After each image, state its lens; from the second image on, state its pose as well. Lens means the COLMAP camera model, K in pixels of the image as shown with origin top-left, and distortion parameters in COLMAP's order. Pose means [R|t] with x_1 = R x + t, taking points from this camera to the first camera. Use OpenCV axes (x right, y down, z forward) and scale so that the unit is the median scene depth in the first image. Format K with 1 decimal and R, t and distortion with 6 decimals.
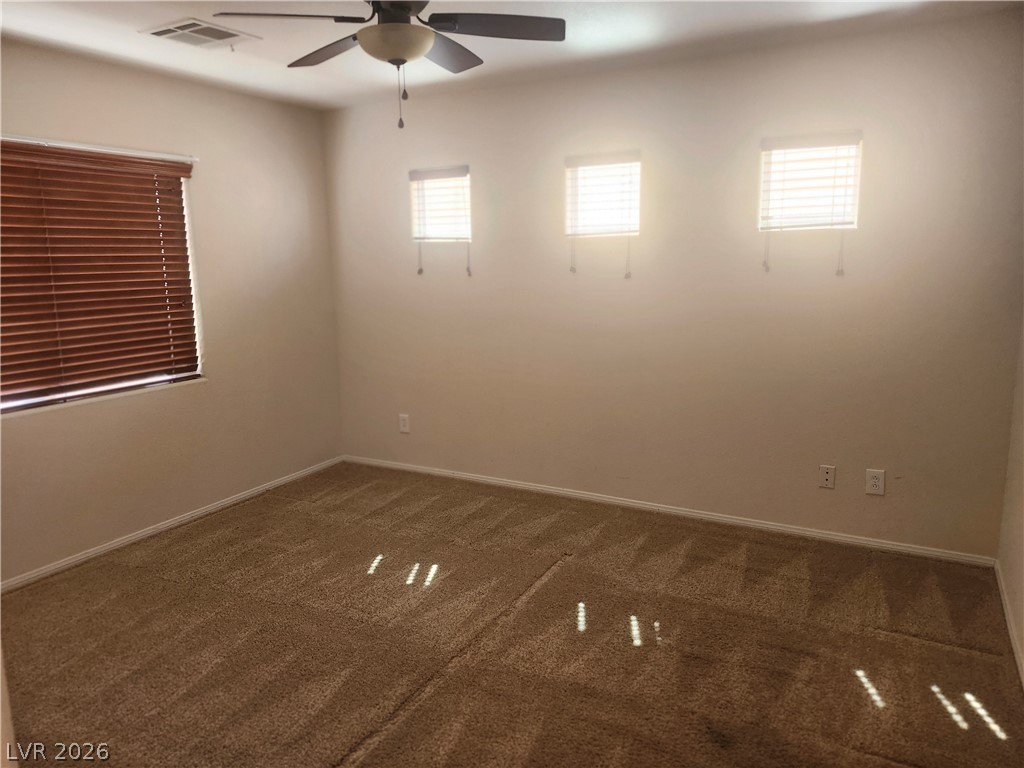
lens RADIAL K [[720.8, 0, 512.6], [0, 720.8, 388.1], [0, 0, 1]] dist [0.071187, -0.076767]
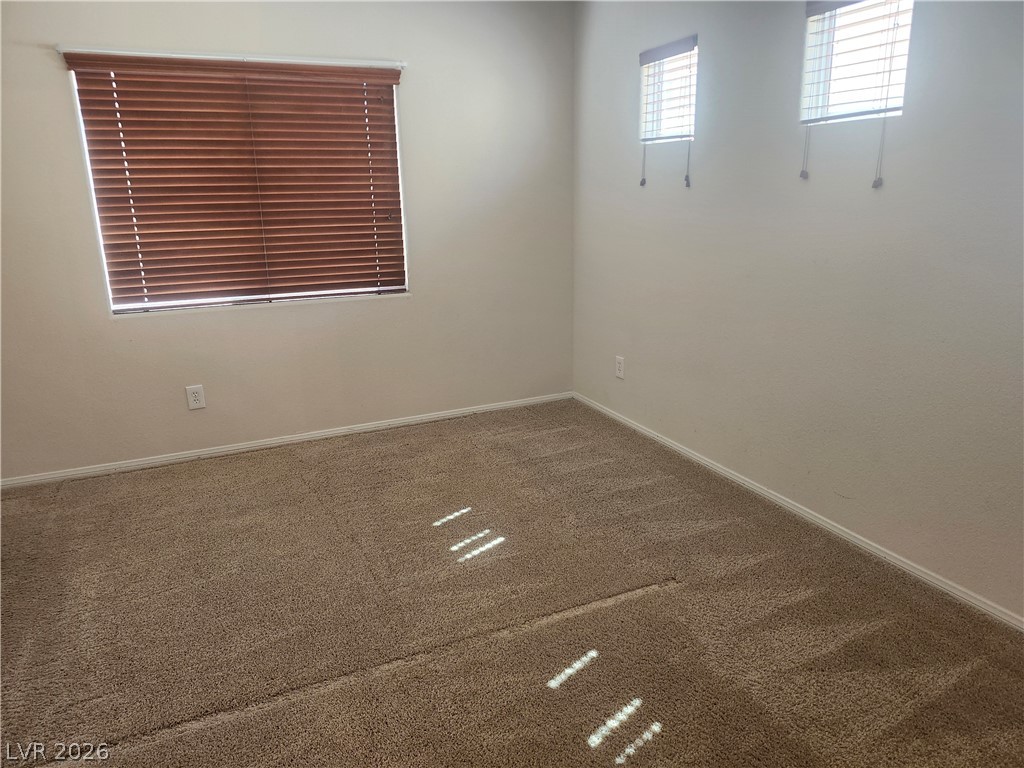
lens RADIAL K [[720.8, 0, 475.8], [0, 720.8, 381.1], [0, 0, 1]] dist [0.071187, -0.076767]
pose [[0.788972, 0.158659, -0.593591, 0.278757], [-0.102139, 0.986511, 0.127922, -0.032432], [0.605880, -0.040298, 0.794535, 0.275578]]
